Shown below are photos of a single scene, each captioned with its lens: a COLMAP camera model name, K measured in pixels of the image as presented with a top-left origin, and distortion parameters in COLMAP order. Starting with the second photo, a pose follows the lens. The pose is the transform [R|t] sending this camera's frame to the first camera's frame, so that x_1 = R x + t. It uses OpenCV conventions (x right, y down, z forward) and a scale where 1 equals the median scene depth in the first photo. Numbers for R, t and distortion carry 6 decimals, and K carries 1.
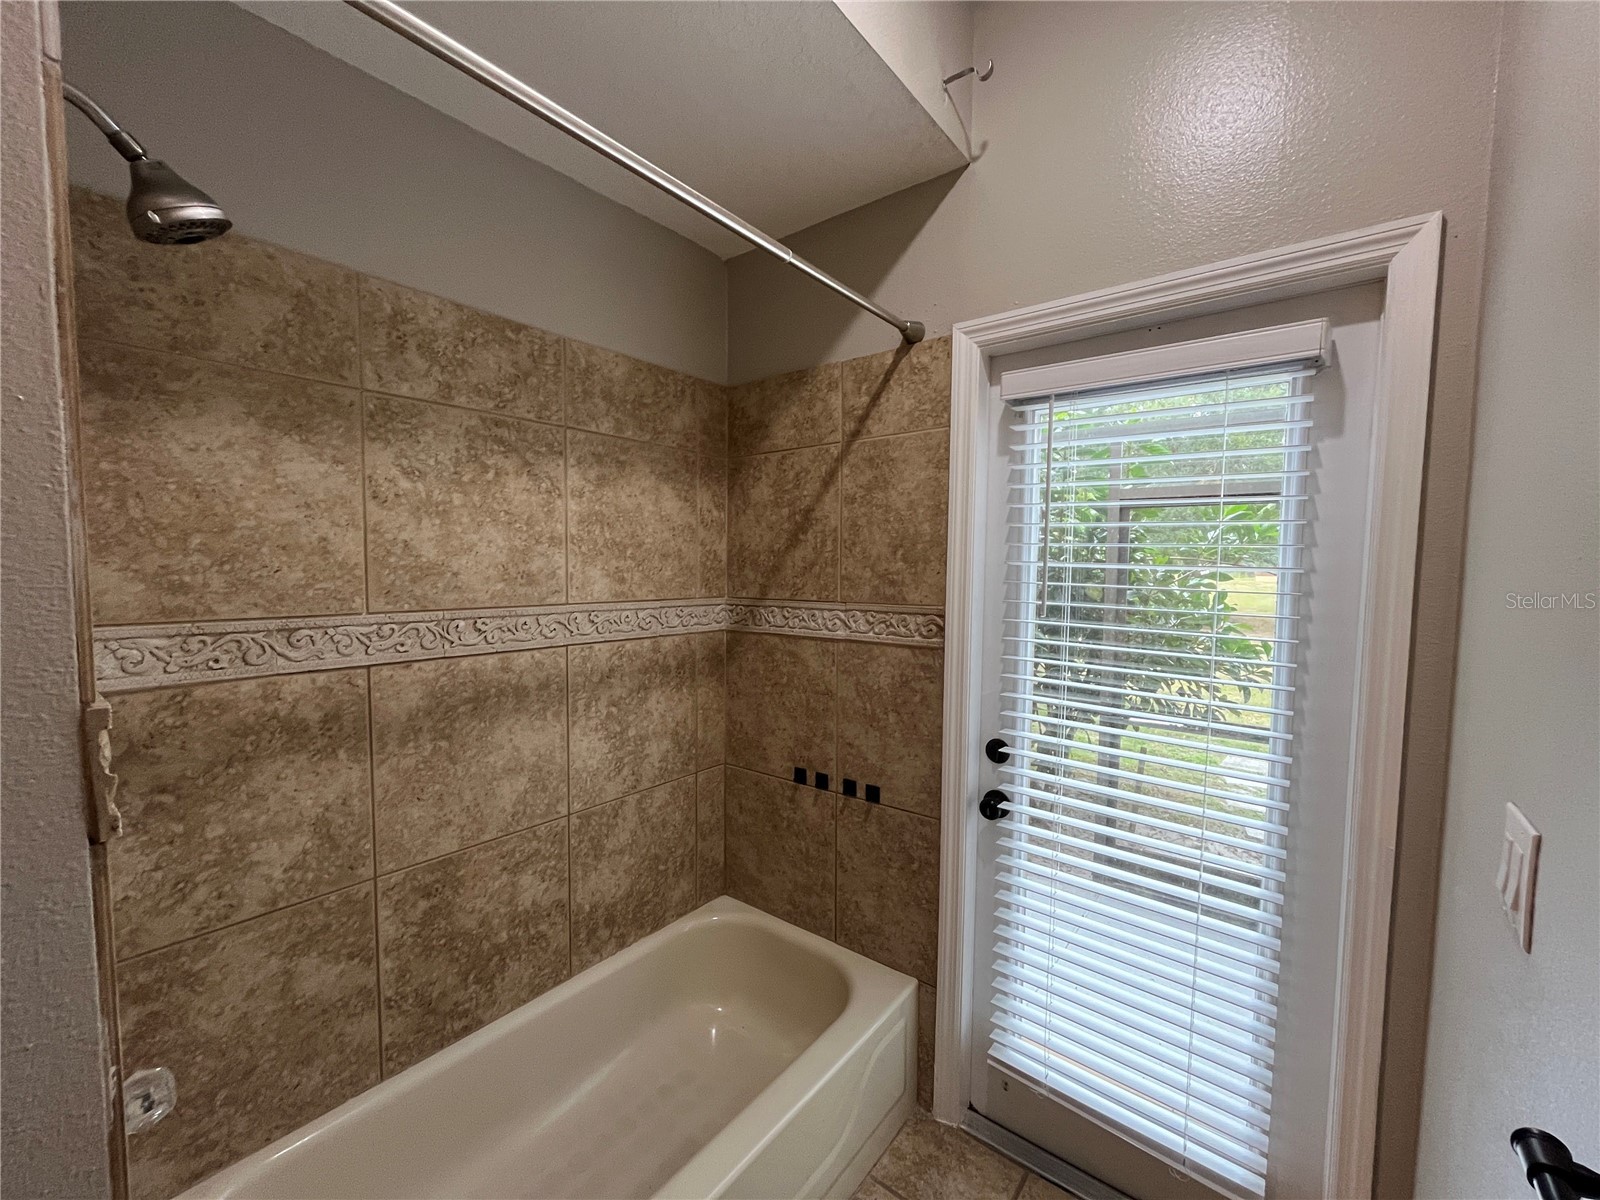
lens RADIAL K [[645.0, 0, 799.9], [0, 645.0, 604.3], [0, 0, 1]] dist [-0.001128, -0.000125]
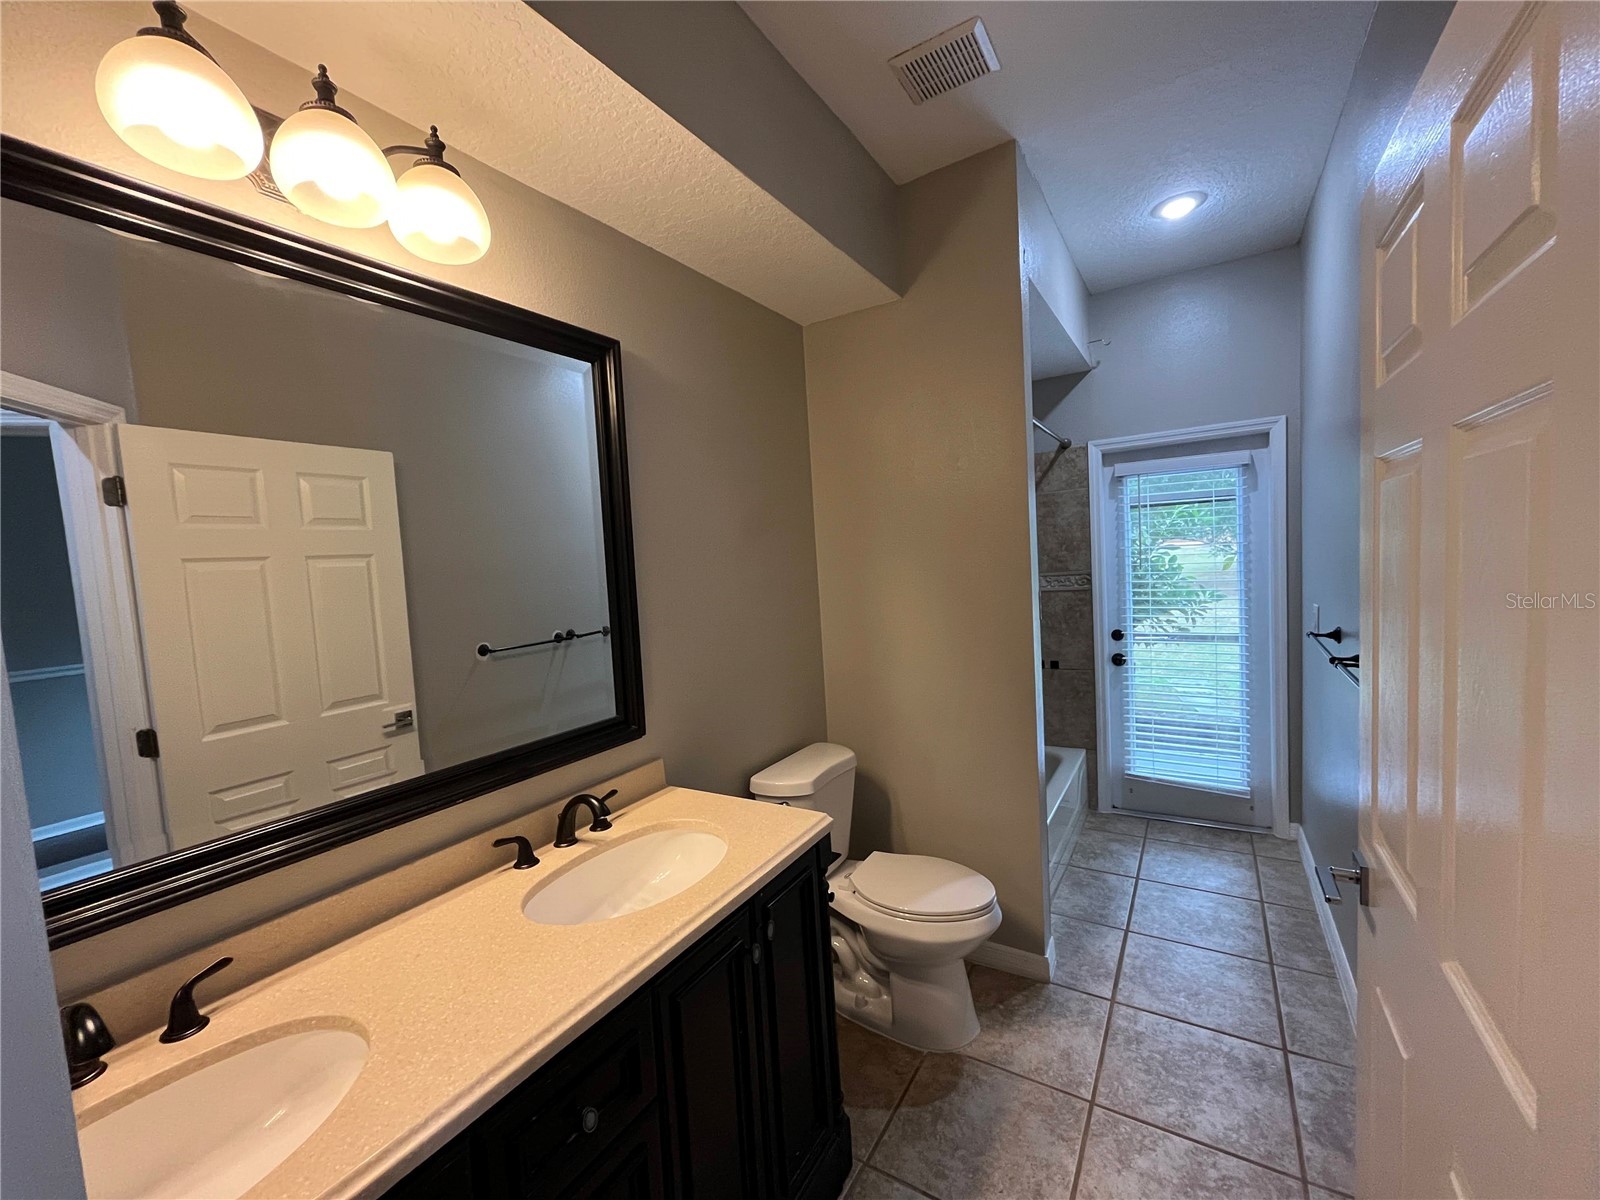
lens RADIAL K [[645.0, 0, 801.6], [0, 645.0, 604.3], [0, 0, 1]] dist [-0.001128, -0.000125]
pose [[0.990264, -0.080022, 0.113903, -0.987150], [0.079534, 0.996793, 0.008831, 0.021565], [-0.114245, 0.000314, 0.993453, -1.033376]]
